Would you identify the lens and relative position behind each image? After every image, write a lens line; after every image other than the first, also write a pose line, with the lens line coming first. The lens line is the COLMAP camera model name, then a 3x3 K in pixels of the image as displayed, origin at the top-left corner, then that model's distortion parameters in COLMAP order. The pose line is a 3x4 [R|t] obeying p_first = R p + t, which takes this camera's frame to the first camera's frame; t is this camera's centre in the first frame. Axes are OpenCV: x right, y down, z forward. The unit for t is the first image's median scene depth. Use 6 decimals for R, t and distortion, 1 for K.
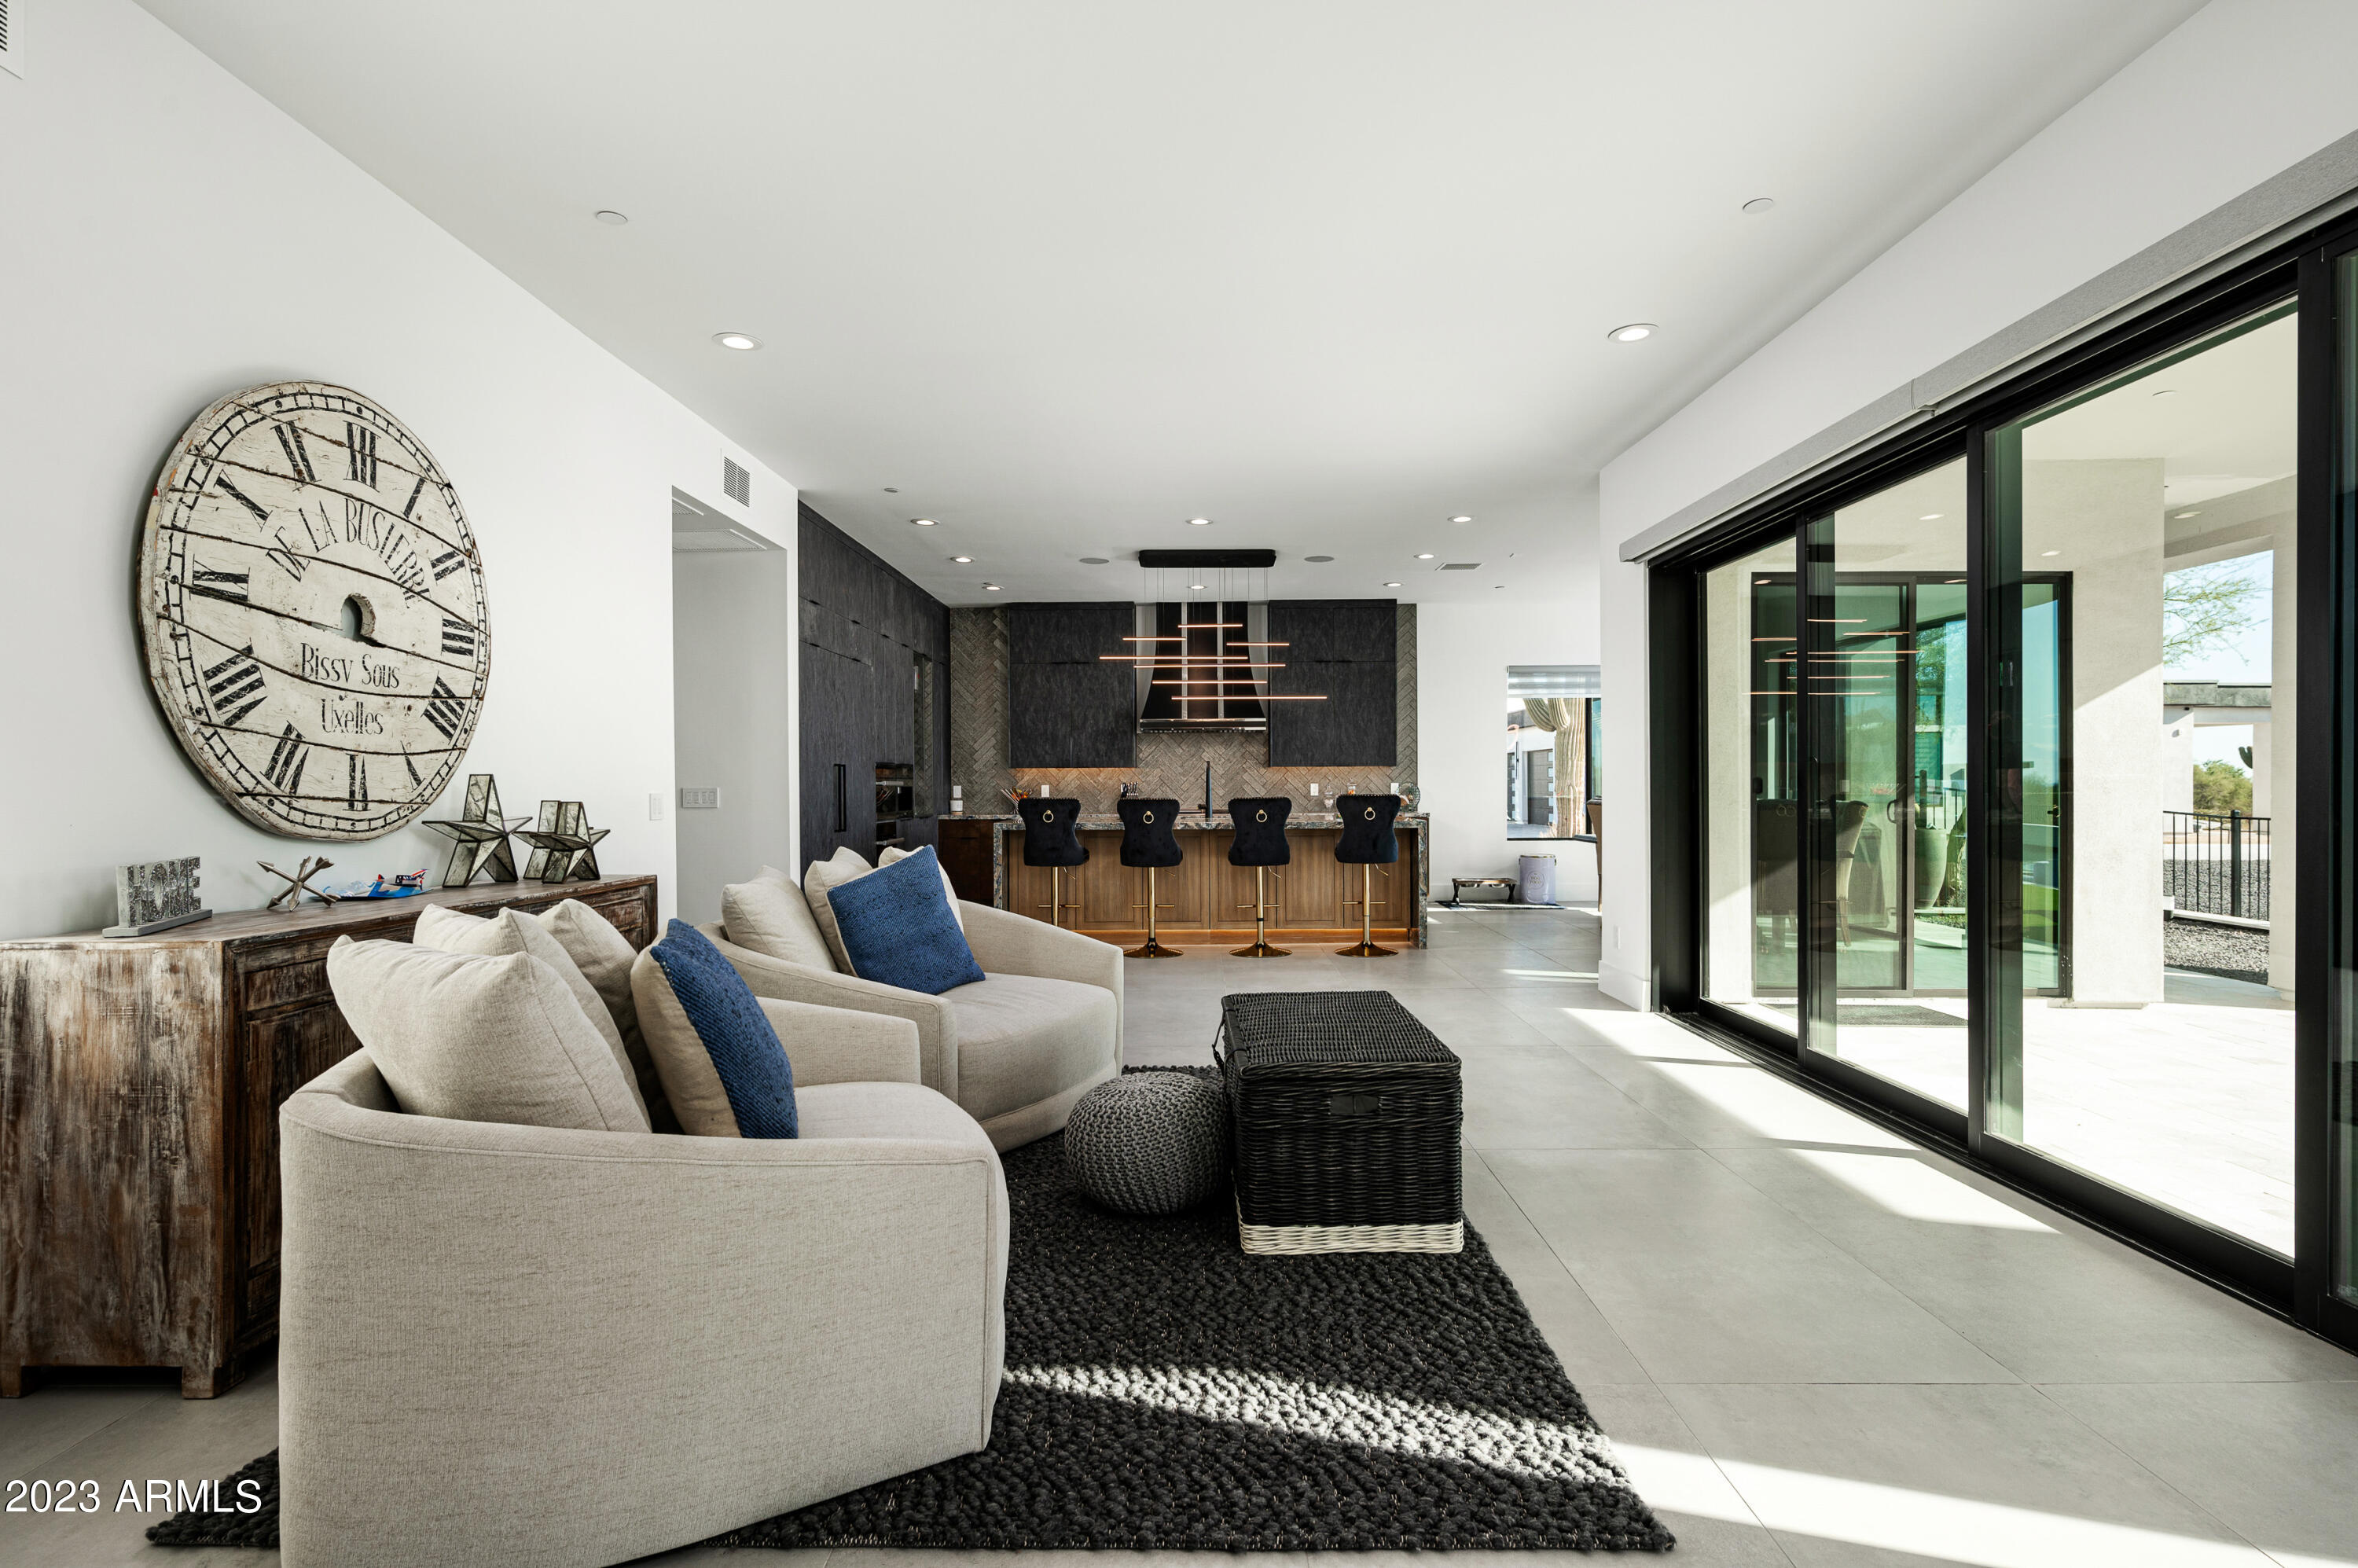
lens RADIAL K [[1135.5, 0, 1187.4], [0, 1135.5, 784.8], [0, 0, 1]] dist [0.014666, -0.000037]
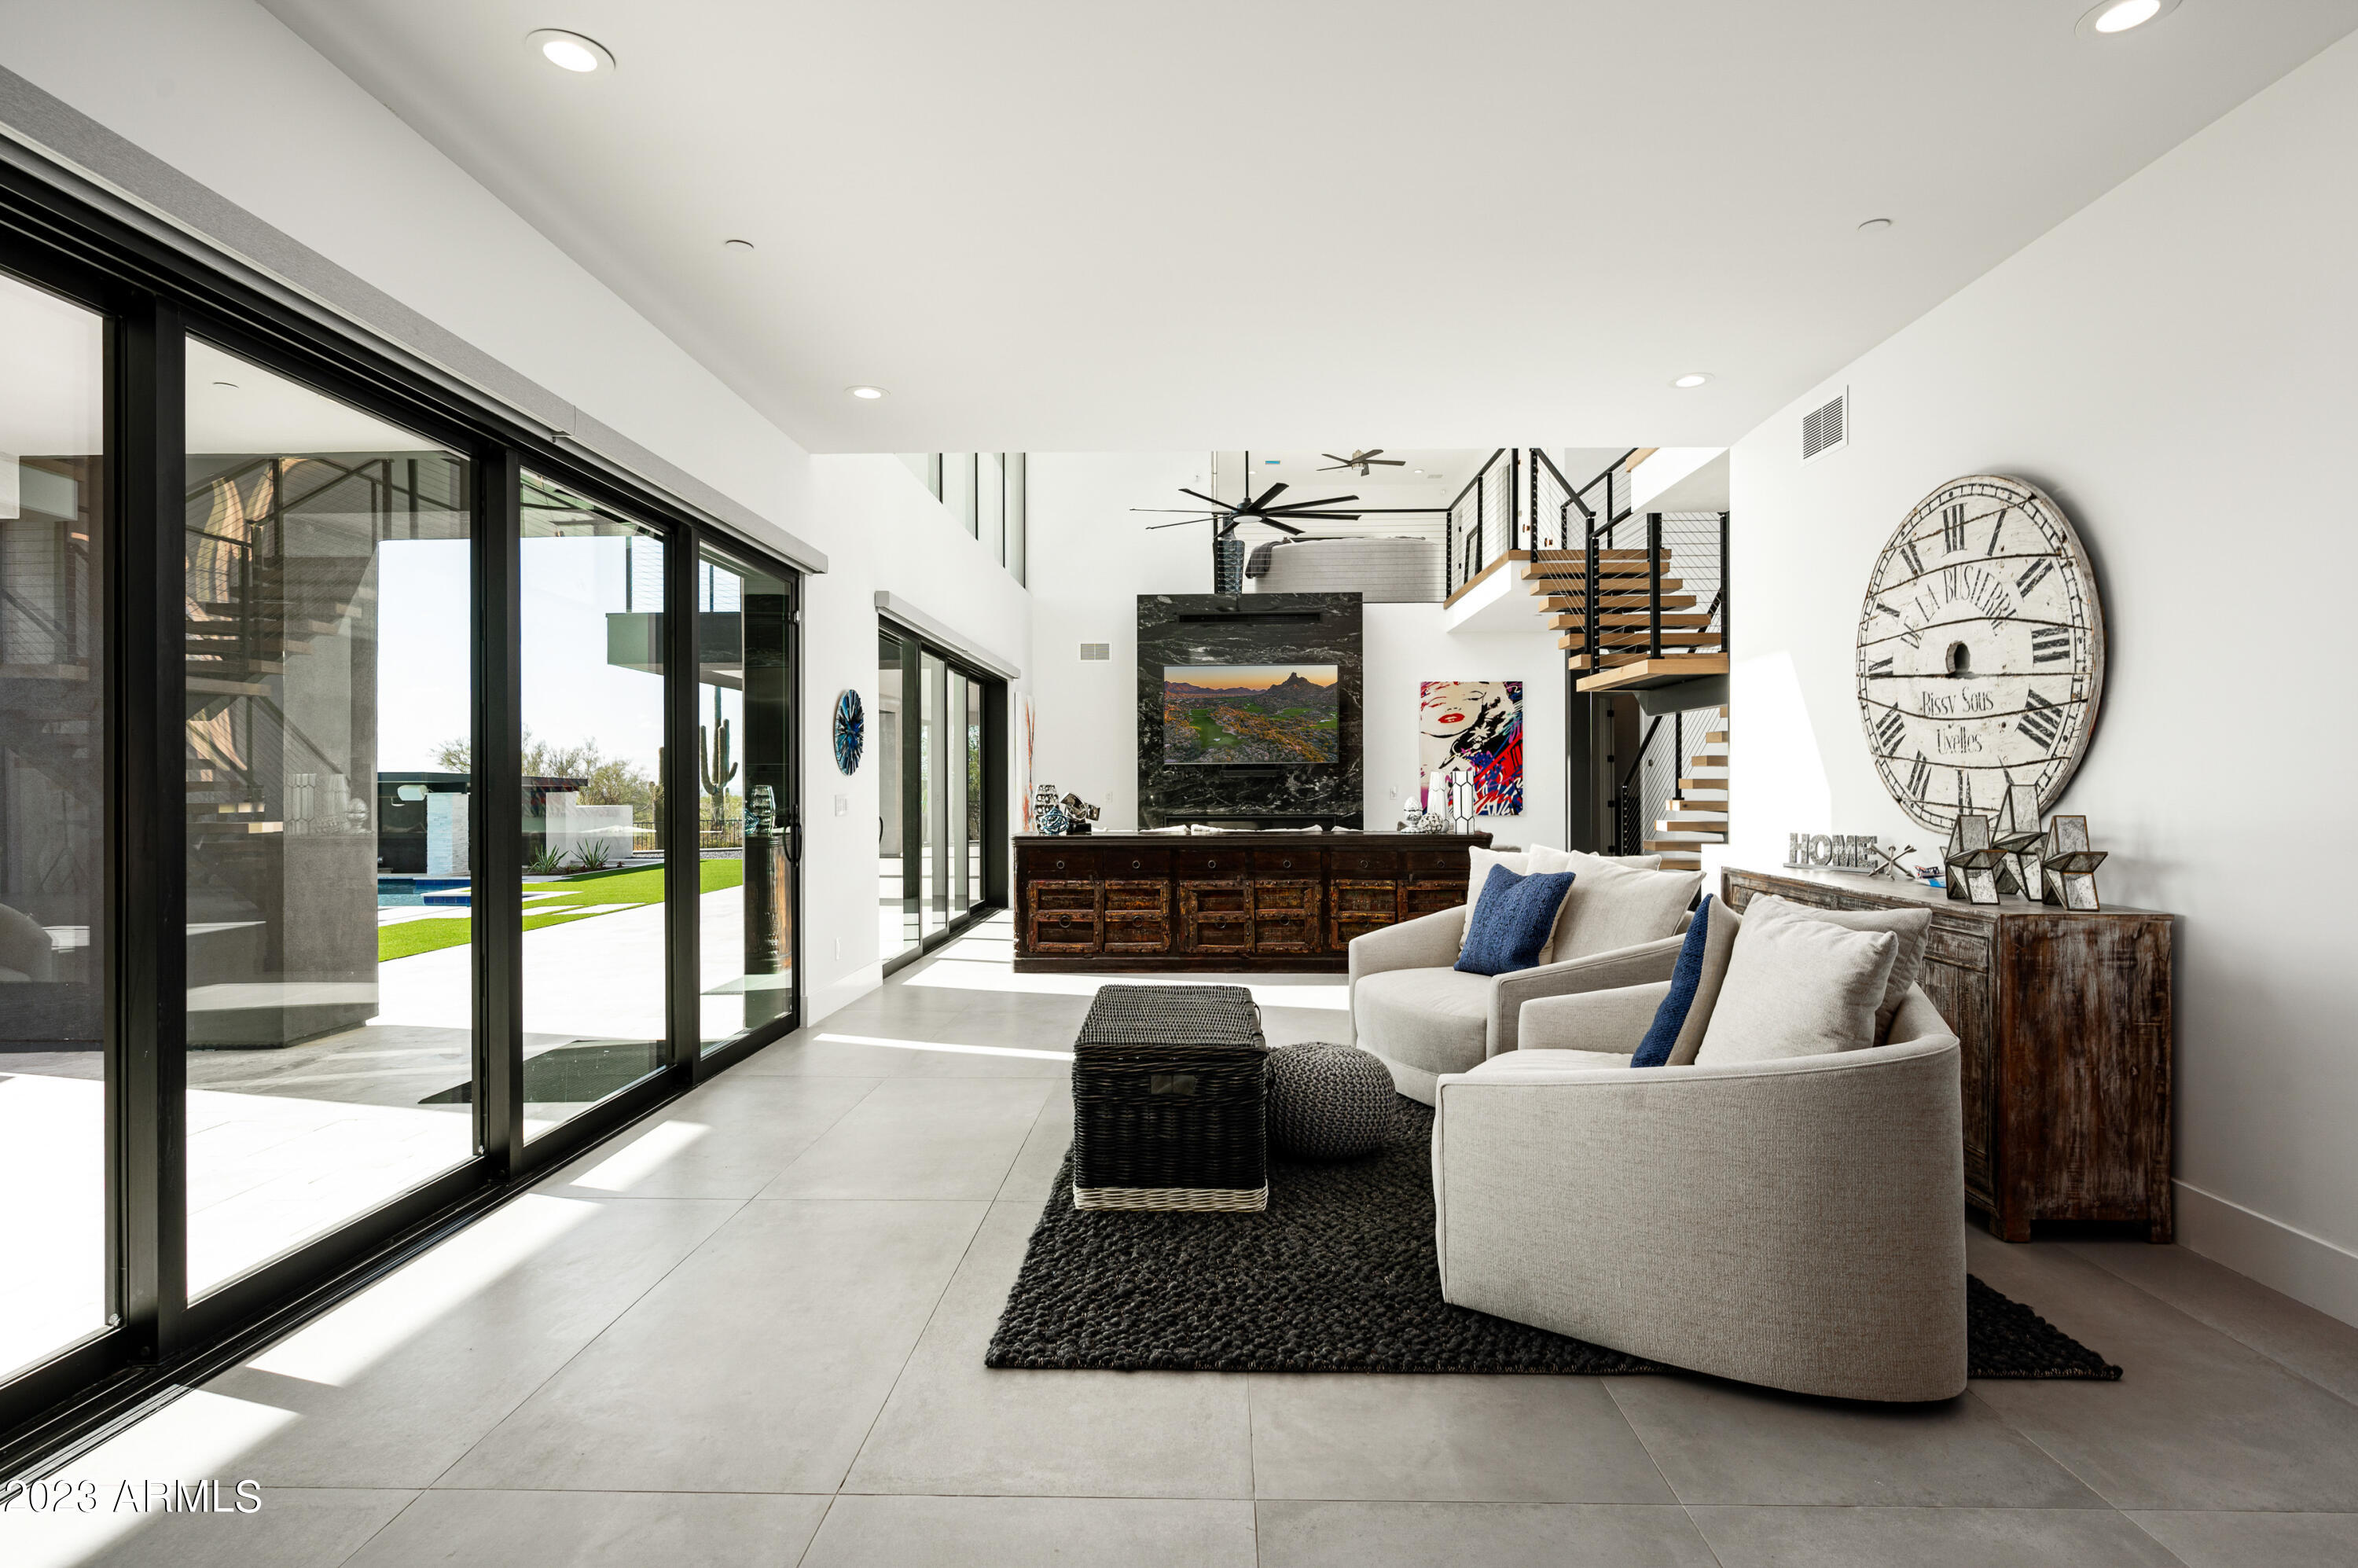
lens RADIAL K [[1135.5, 0, 1175.3], [0, 1135.5, 784.1], [0, 0, 1]] dist [0.014666, -0.000037]
pose [[-0.999499, 0.008617, 0.030469, 0.086398], [0.008586, 0.999962, -0.001147, -0.016912], [-0.030478, -0.000885, -0.999535, 2.256899]]
